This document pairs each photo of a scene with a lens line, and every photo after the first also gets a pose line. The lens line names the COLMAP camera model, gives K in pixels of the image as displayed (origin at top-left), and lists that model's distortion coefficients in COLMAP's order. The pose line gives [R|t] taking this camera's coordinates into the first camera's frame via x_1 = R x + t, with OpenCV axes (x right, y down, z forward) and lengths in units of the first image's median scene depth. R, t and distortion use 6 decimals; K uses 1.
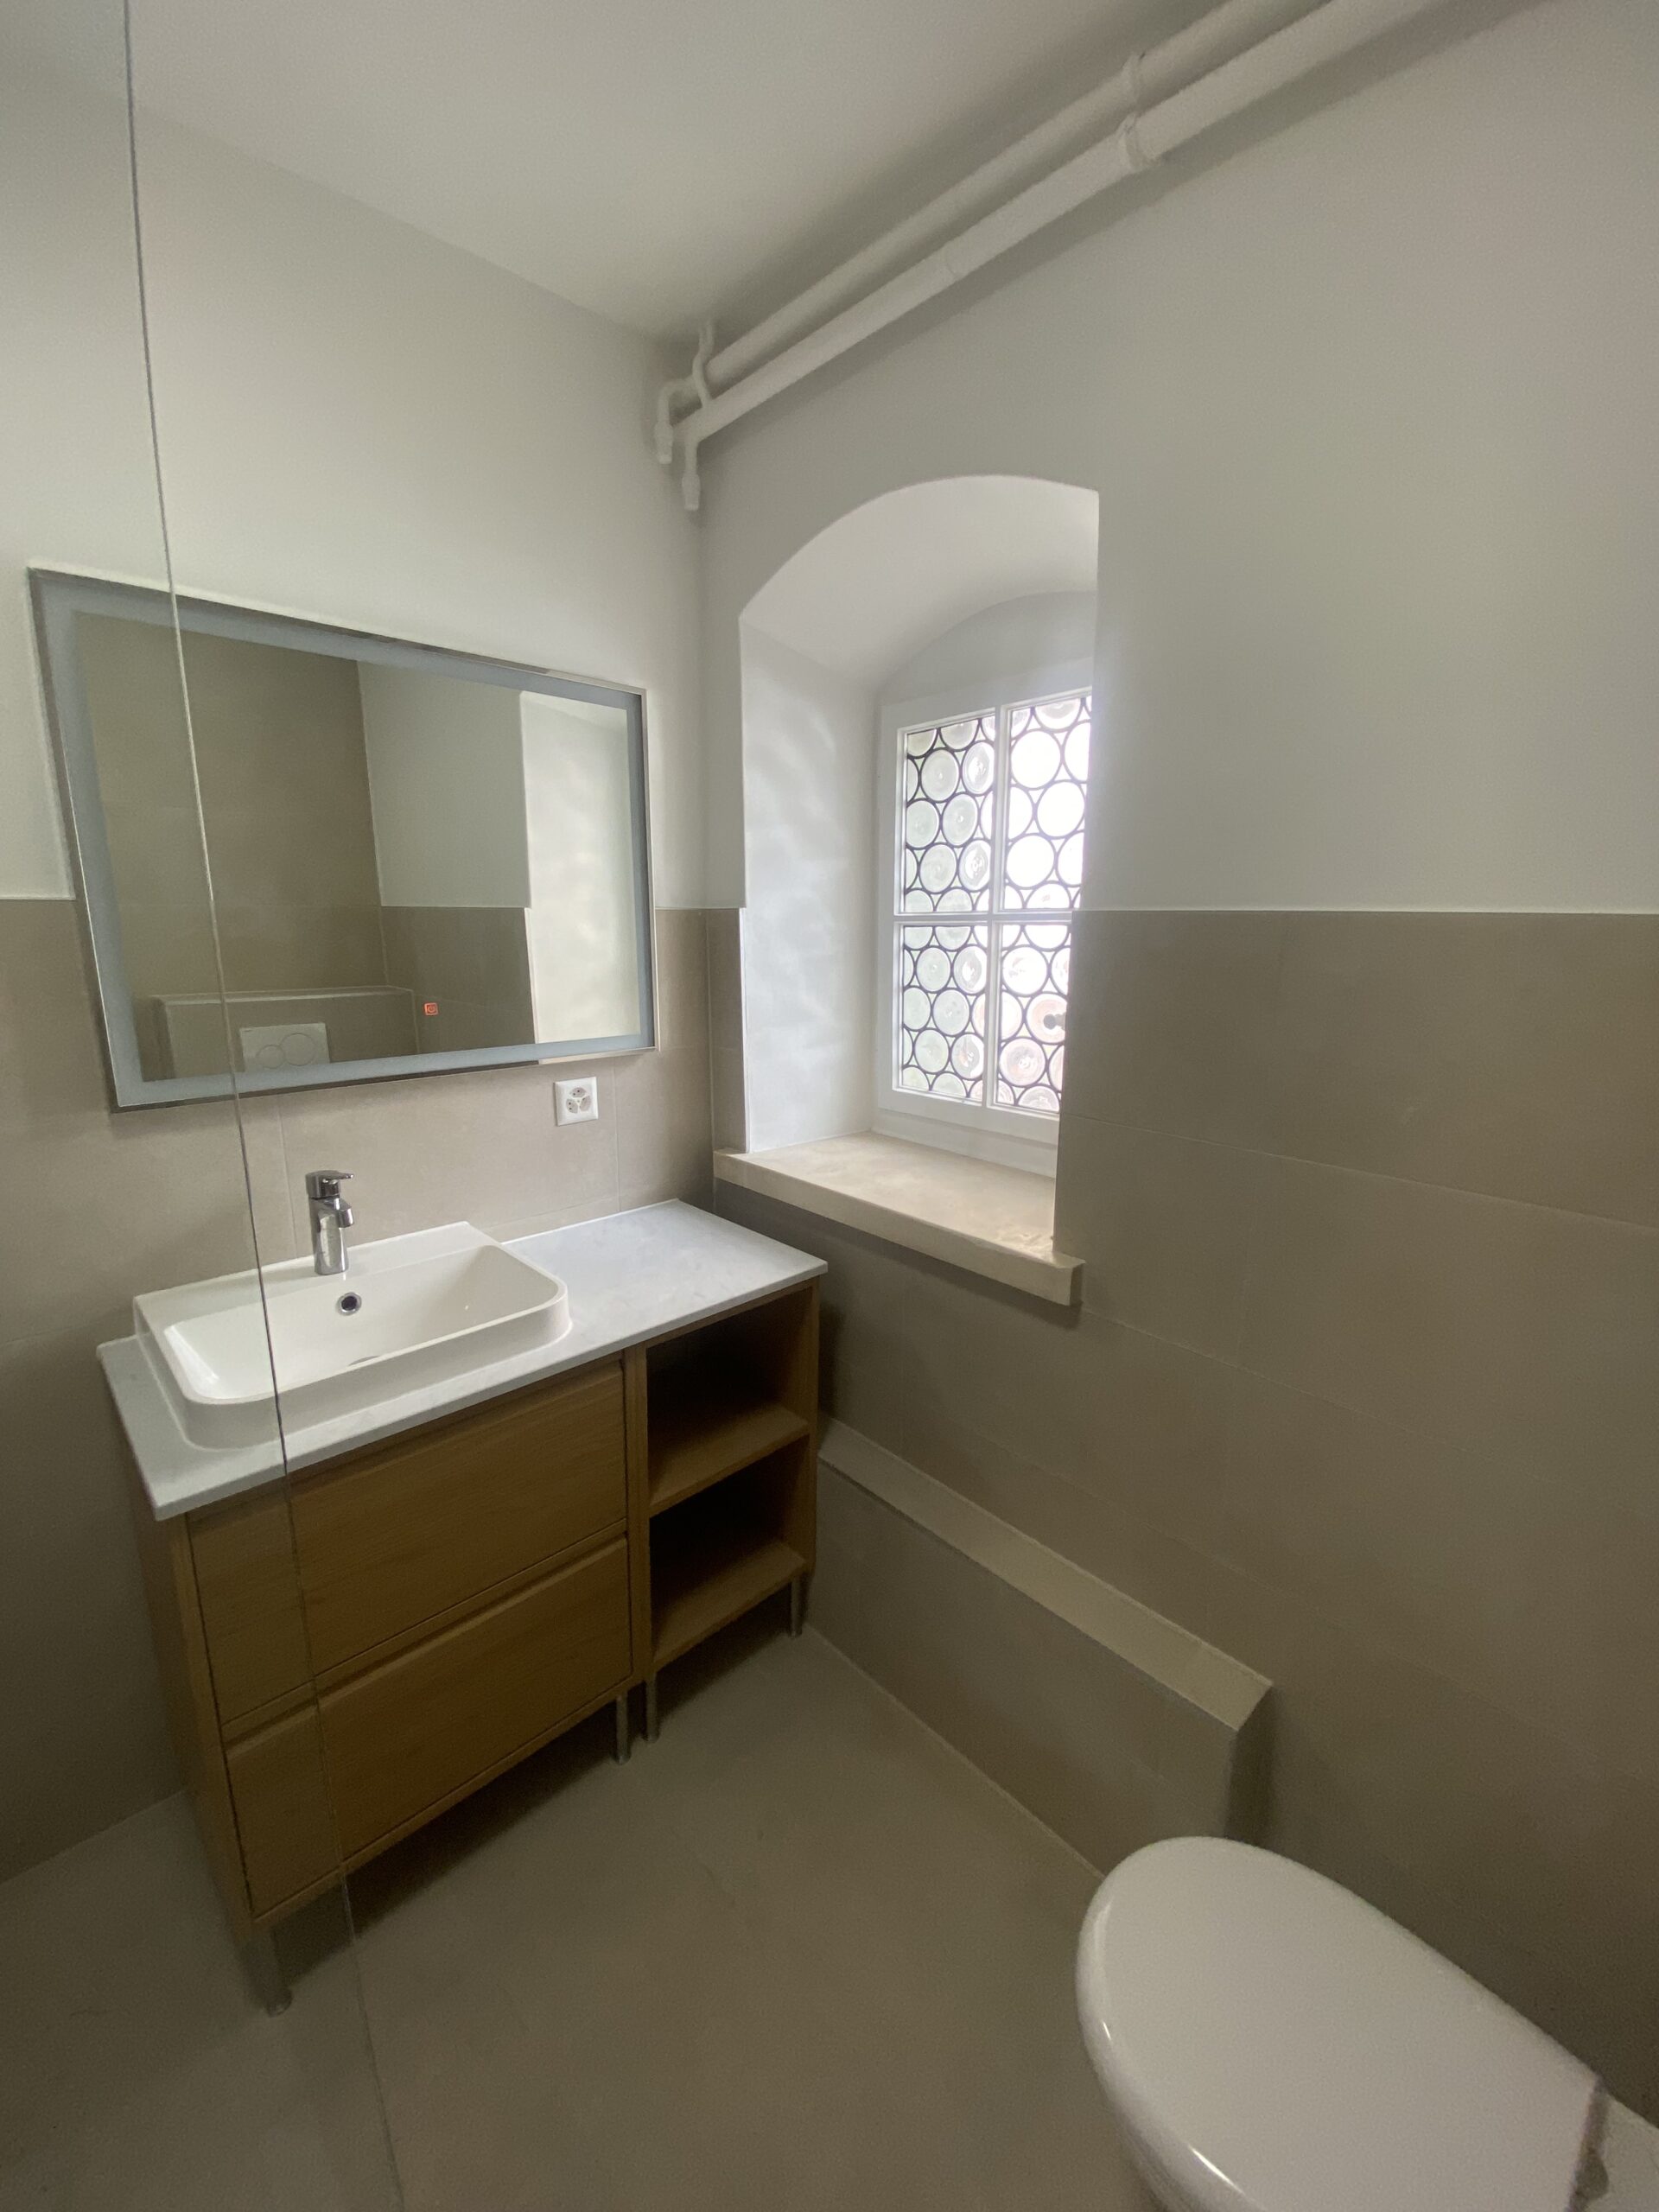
lens RADIAL K [[892.1, 0, 829.5], [0, 892.1, 1106.0], [0, 0, 1]] dist [0.030838, 0.000029]
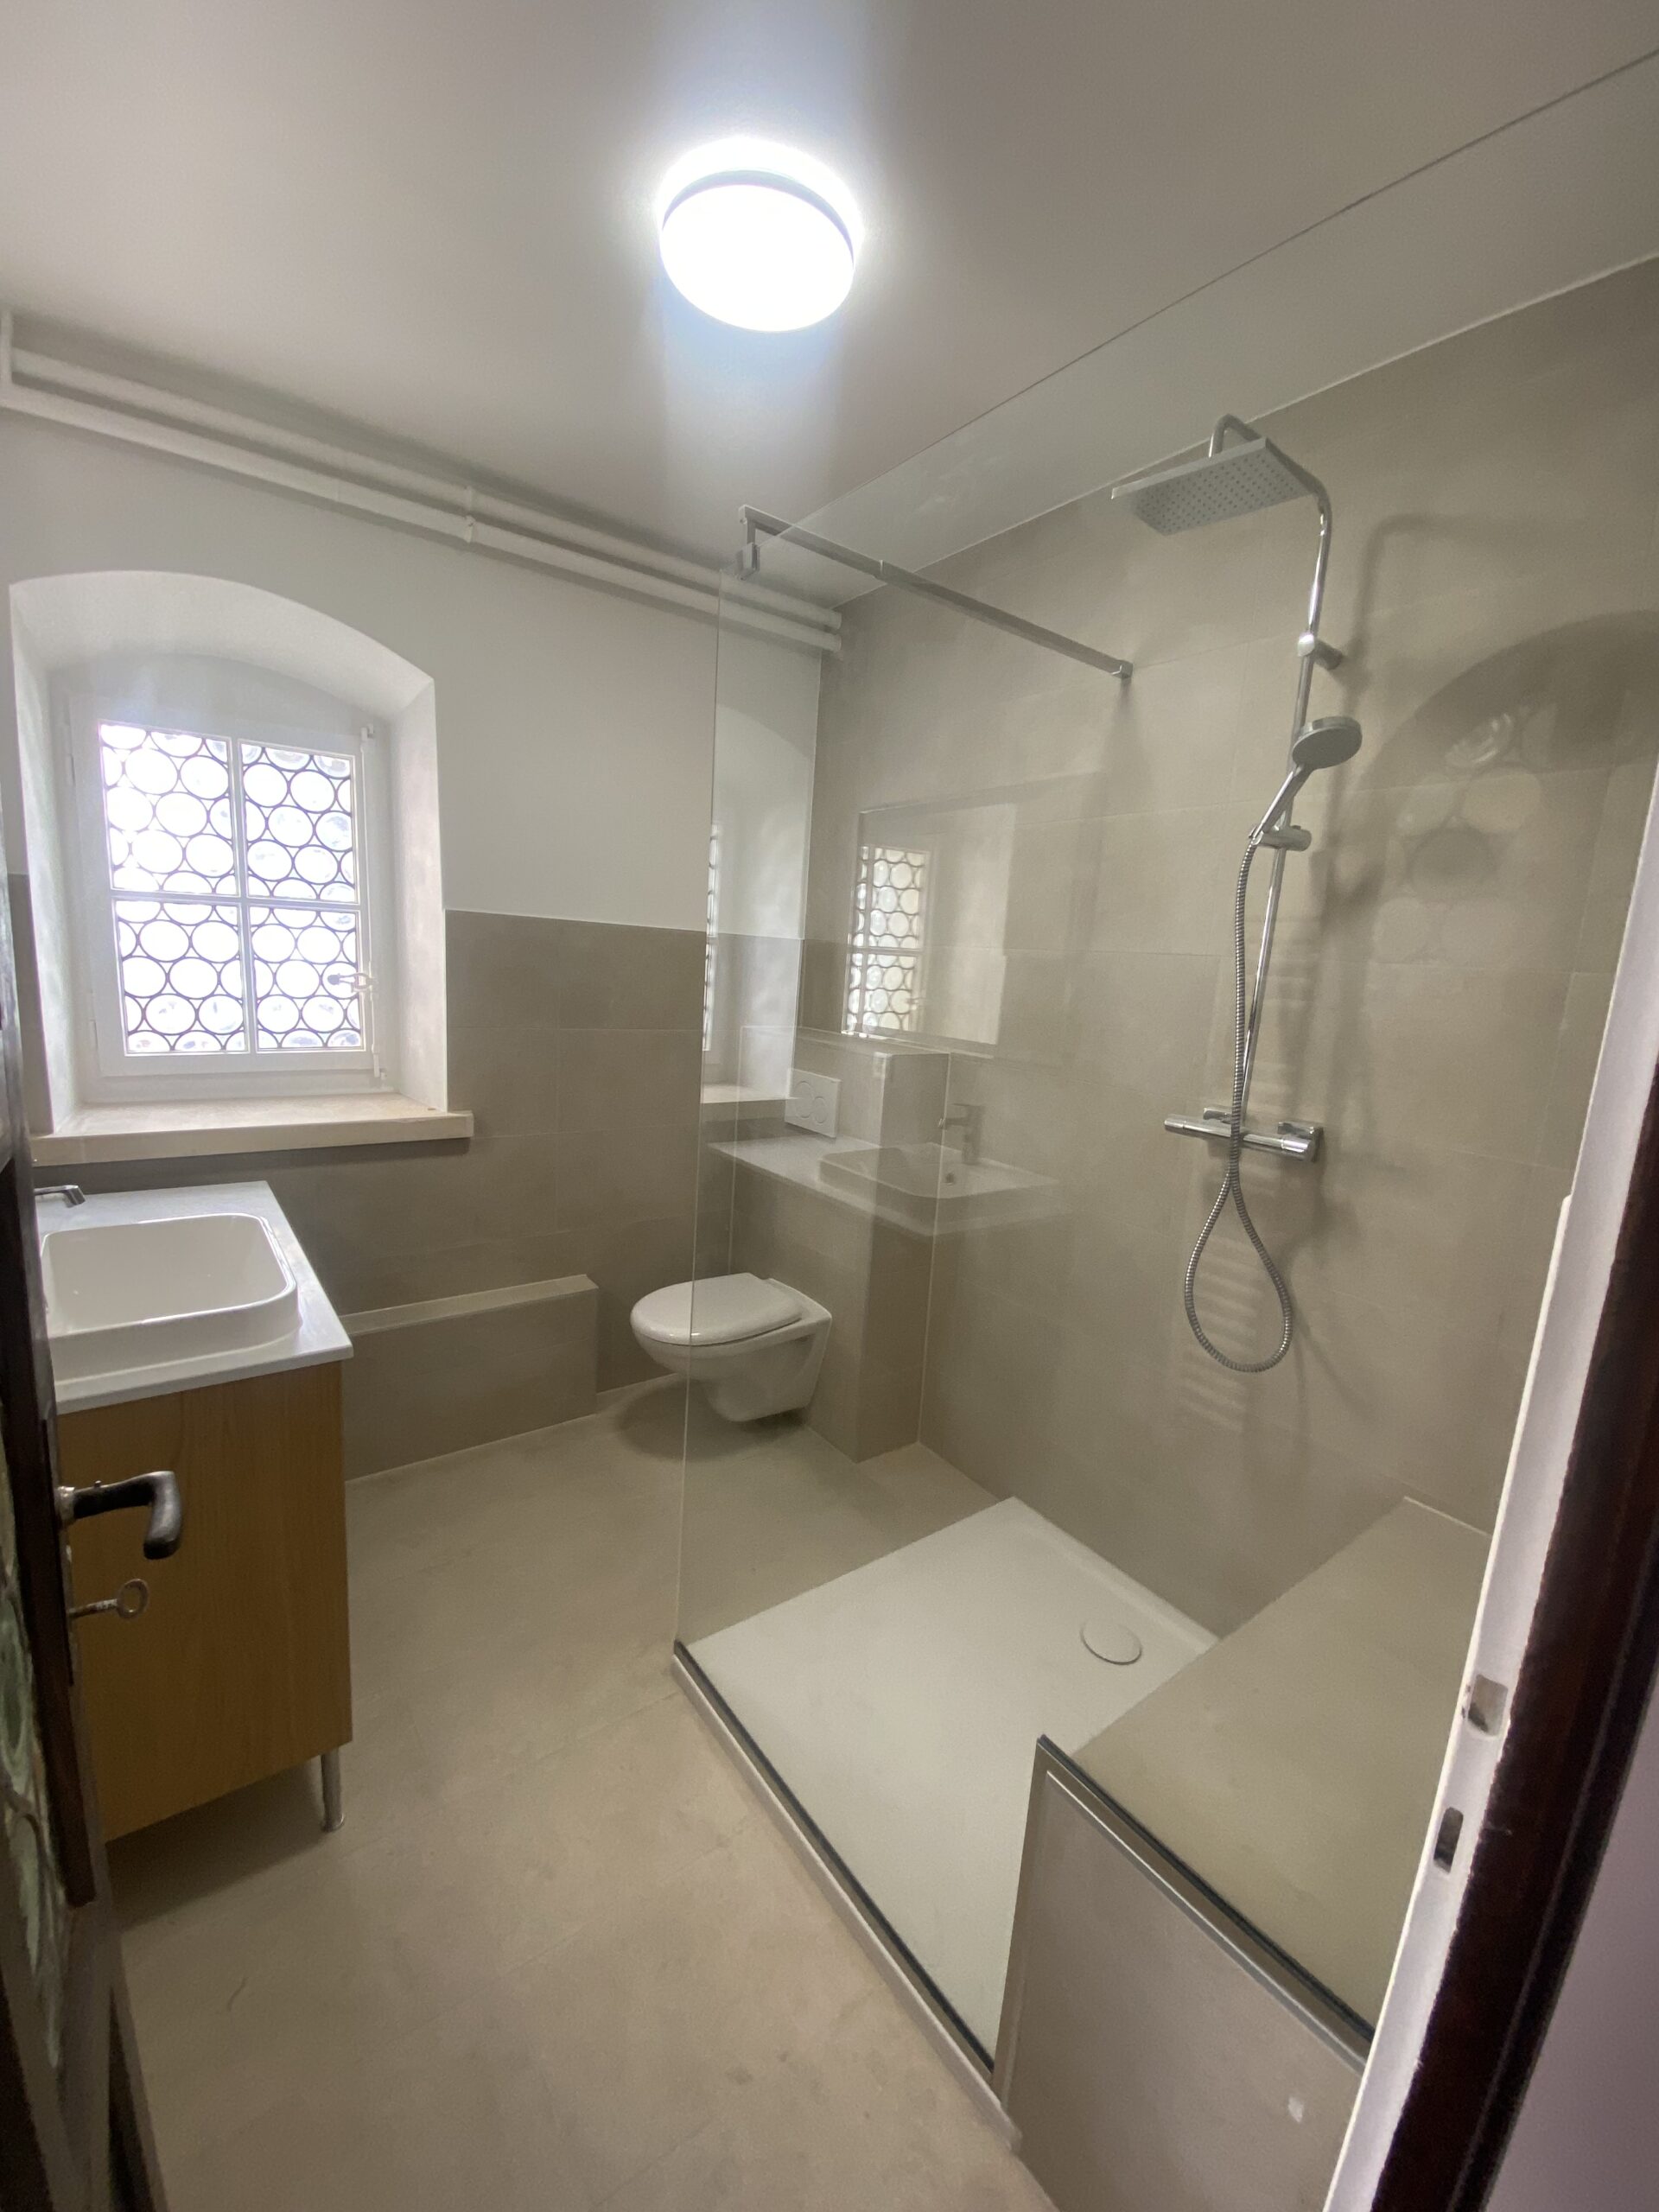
lens RADIAL K [[892.1, 0, 829.5], [0, 892.1, 1106.0], [0, 0, 1]] dist [0.030838, 0.000029]
pose [[0.112814, -0.166945, 0.979491, -0.996856], [0.149505, 0.977413, 0.149371, 0.005326], [-0.982304, 0.129588, 0.135225, 0.050321]]
